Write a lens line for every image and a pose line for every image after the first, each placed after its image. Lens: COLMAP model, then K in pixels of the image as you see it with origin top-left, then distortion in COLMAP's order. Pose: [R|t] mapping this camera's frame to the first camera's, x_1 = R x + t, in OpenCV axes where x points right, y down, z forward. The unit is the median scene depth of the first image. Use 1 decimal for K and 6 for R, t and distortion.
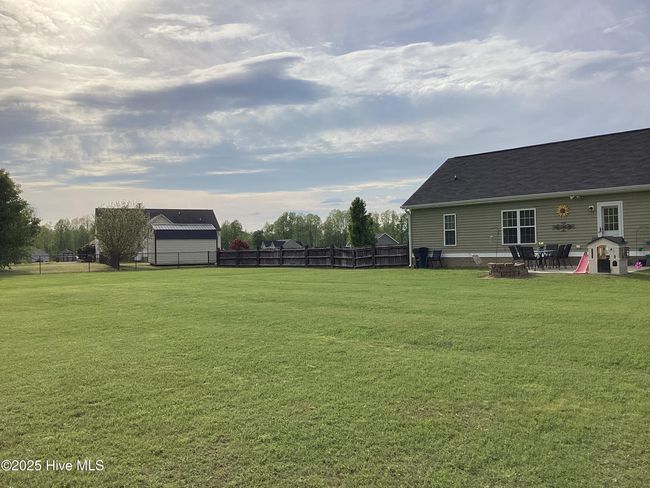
lens RADIAL K [[587.5, 0, 325.0], [0, 587.5, 244.0], [0, 0, 1]] dist [0.042739, -0.004373]
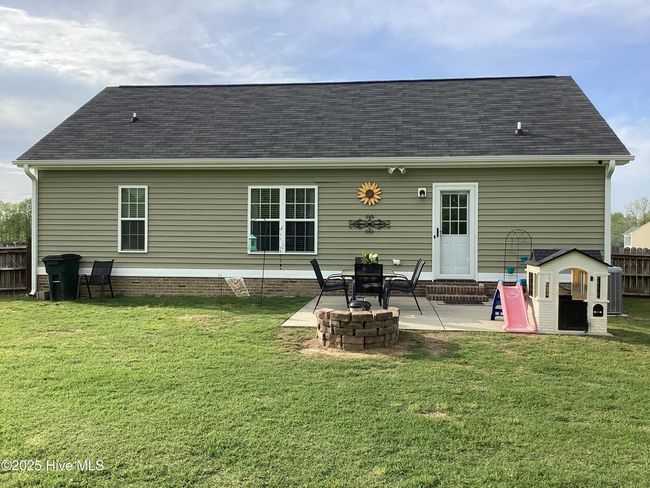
lens RADIAL K [[587.5, 0, 325.0], [0, 587.5, 244.0], [0, 0, 1]] dist [0.042739, -0.004373]
pose [[0.775356, 0.028684, 0.630872, 0.034303], [-0.031597, 0.999479, -0.006610, -0.005721], [-0.630733, -0.014808, 0.775858, 0.579641]]
